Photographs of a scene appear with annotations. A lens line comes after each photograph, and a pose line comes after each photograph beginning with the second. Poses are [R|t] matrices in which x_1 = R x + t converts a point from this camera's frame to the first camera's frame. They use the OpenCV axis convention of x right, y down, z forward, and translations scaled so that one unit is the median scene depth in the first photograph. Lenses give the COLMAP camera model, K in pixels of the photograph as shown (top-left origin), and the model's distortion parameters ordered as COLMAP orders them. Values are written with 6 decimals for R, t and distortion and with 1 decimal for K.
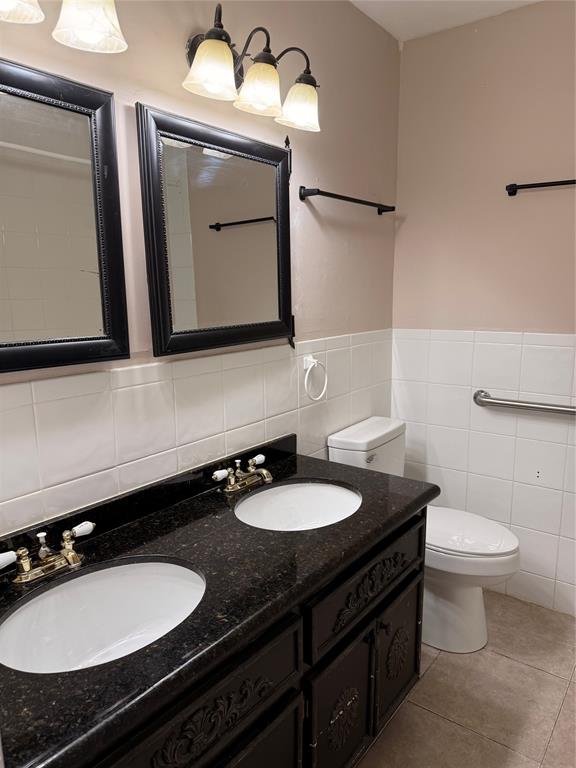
lens RADIAL K [[532.0, 0, 288.0], [0, 532.0, 384.0], [0, 0, 1]] dist [0.056272, -0.073214]
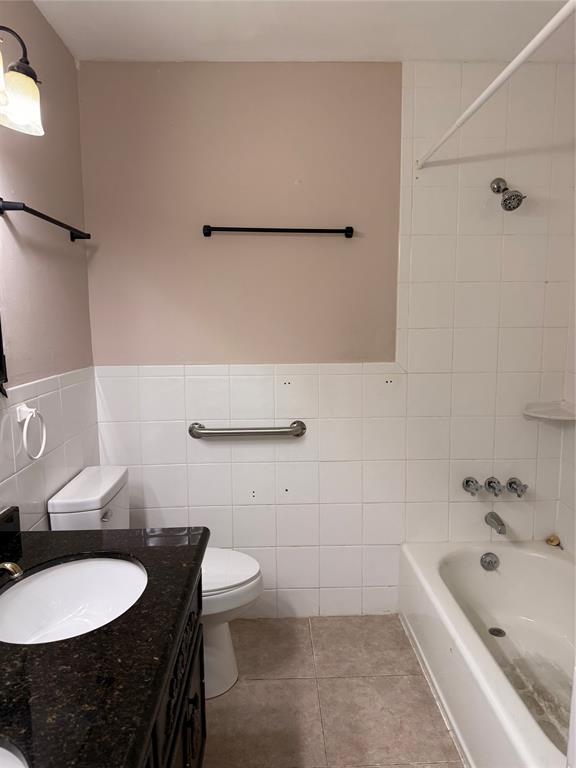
lens RADIAL K [[532.0, 0, 288.0], [0, 532.0, 384.0], [0, 0, 1]] dist [0.056272, -0.073214]
pose [[0.773705, -0.070579, 0.629603, -0.149278], [0.111029, 0.993501, -0.025070, -0.018826], [-0.623742, 0.089301, 0.776512, 0.115576]]
